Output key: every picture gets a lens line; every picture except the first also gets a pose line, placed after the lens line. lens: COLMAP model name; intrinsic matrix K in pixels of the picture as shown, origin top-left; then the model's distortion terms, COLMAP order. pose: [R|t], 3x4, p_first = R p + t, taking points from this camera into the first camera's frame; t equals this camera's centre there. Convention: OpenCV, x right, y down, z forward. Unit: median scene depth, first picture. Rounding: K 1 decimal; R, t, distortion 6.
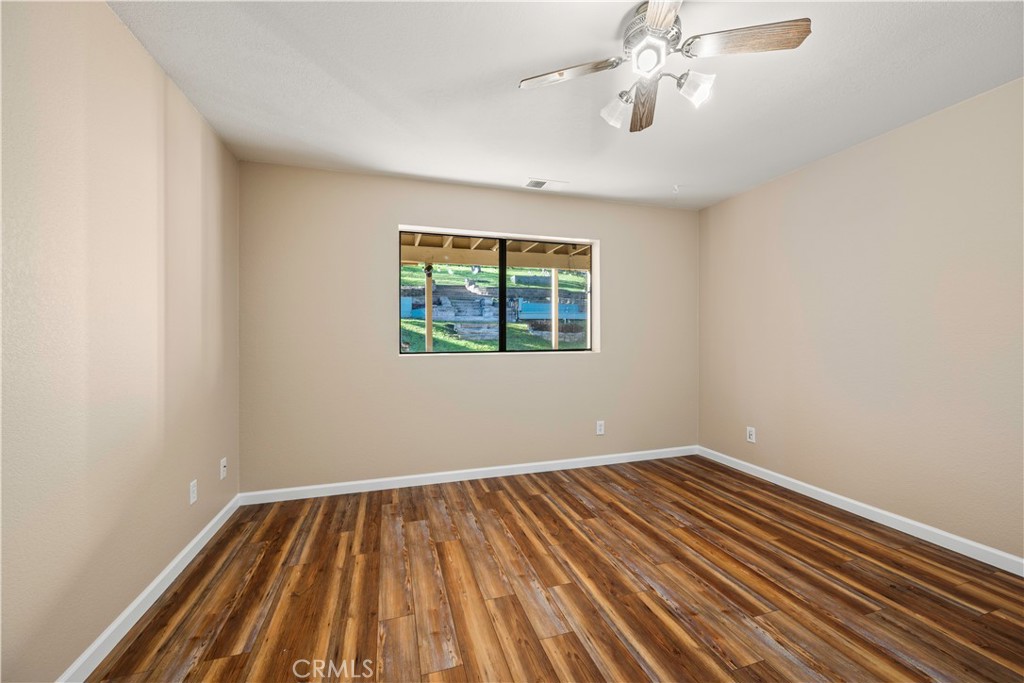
lens RADIAL K [[397.7, 0, 513.0], [0, 397.7, 339.6], [0, 0, 1]] dist [-0.000364, 0.000155]
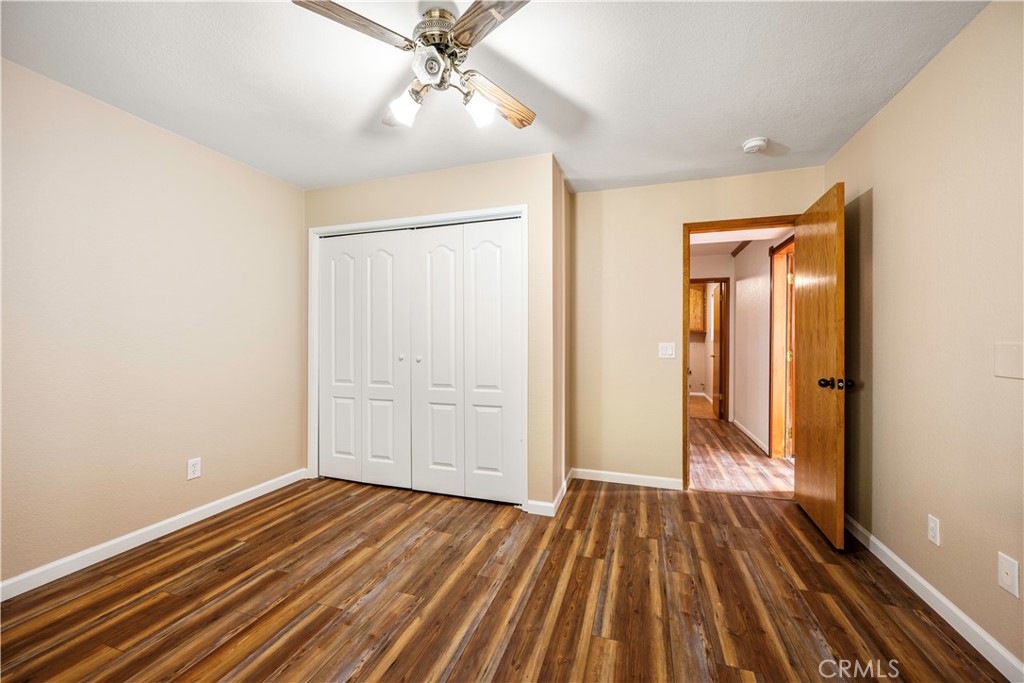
lens RADIAL K [[397.7, 0, 513.1], [0, 397.7, 340.8], [0, 0, 1]] dist [-0.000364, 0.000155]
pose [[-0.810442, 0.000110, 0.585819, -0.343742], [0.003380, 0.999984, 0.004488, -0.010167], [-0.585809, 0.005617, -0.810430, 1.468978]]
